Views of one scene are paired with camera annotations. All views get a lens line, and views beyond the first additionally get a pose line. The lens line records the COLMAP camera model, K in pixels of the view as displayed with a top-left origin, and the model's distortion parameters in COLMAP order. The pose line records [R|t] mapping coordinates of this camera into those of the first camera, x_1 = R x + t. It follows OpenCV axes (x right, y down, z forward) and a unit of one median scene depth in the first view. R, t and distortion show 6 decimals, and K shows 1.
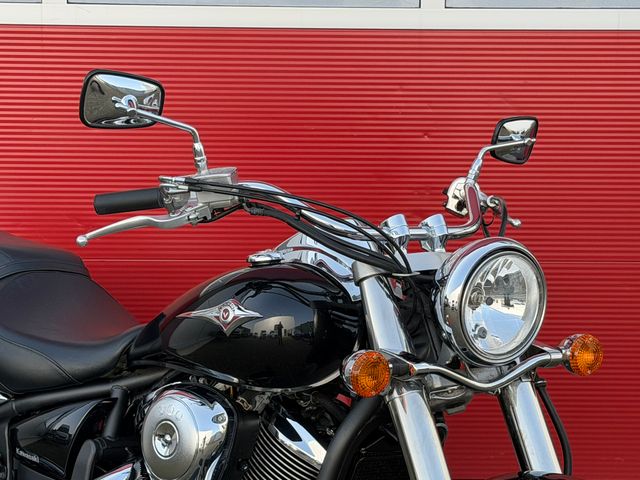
lens RADIAL K [[1523.1, 0, 336.2], [0, 1523.1, 241.0], [0, 0, 1]] dist [0.151011, 0.000000]
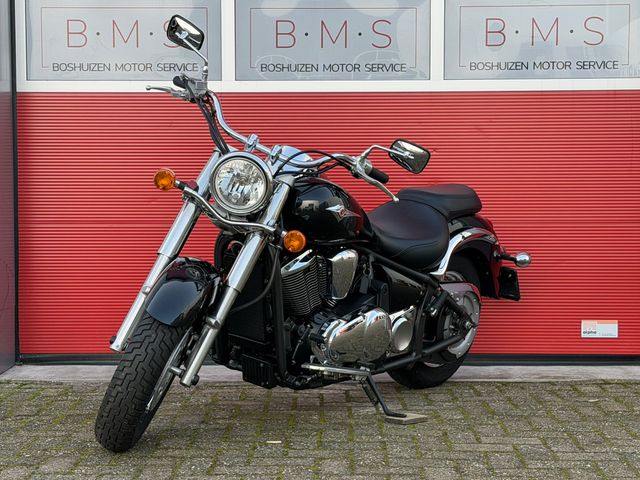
lens RADIAL K [[1324.4, 0, 314.2], [0, 1324.4, 240.7], [0, 0, 1]] dist [0.151924, 0.000000]
pose [[0.998704, -0.008412, -0.050193, -0.005897], [0.001751, 0.991341, -0.131300, 0.349271], [0.050863, 0.131042, 0.990071, -0.765356]]
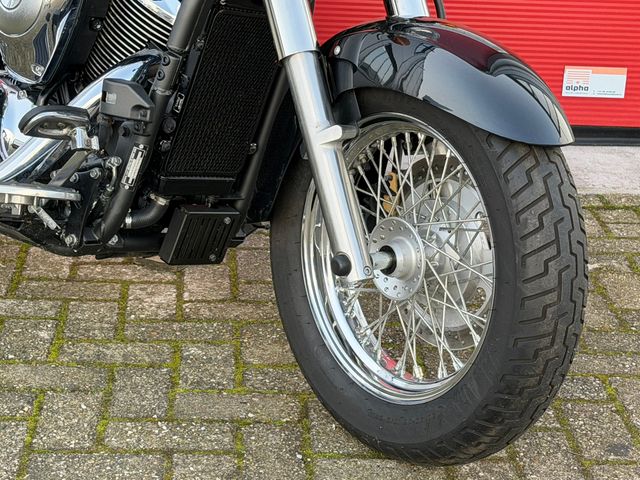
lens RADIAL K [[1523.1, 0, 334.4], [0, 1523.1, 244.4], [0, 0, 1]] dist [0.151011, 0.000000]
pose [[0.998356, 0.026933, 0.050604, 0.040504], [-0.034631, 0.986833, 0.157993, 0.127549], [-0.045683, -0.159486, 0.986143, 0.052070]]
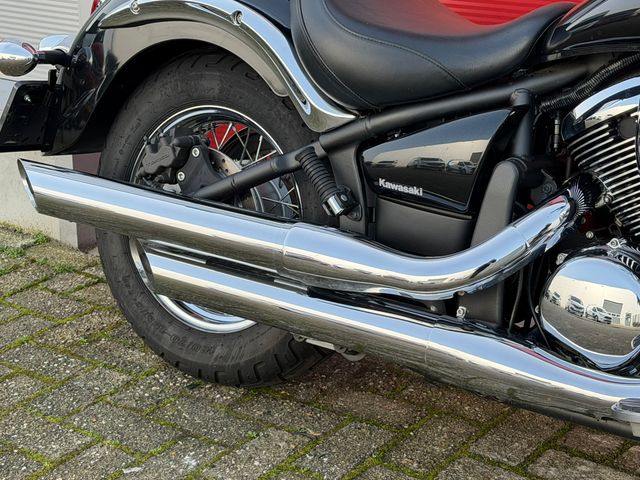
lens RADIAL K [[1324.4, 0, 304.3], [0, 1324.4, 246.3], [0, 0, 1]] dist [0.151924, 0.000000]
pose [[0.992602, -0.069259, 0.099718, -0.356952], [0.049774, 0.981271, 0.186088, 0.048751], [-0.110738, -0.179749, 0.977460, 0.401091]]
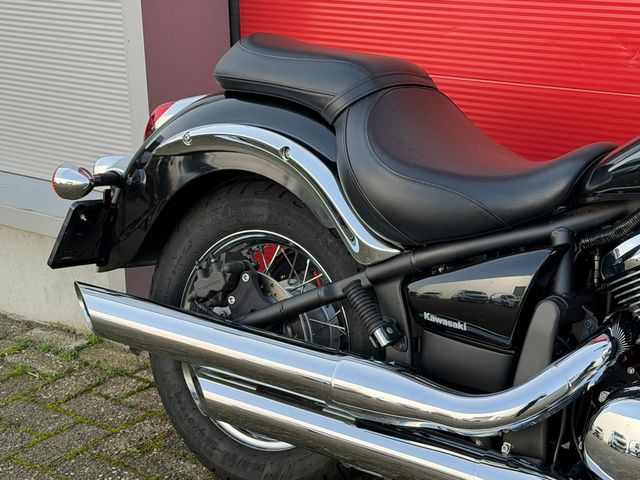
lens RADIAL K [[1324.4, 0, 308.1], [0, 1324.4, 244.3], [0, 0, 1]] dist [0.151924, 0.000000]
pose [[0.994648, -0.073372, 0.072747, -0.358141], [0.061564, 0.986303, 0.153024, -0.008908], [-0.082978, -0.147726, 0.985541, 0.385146]]
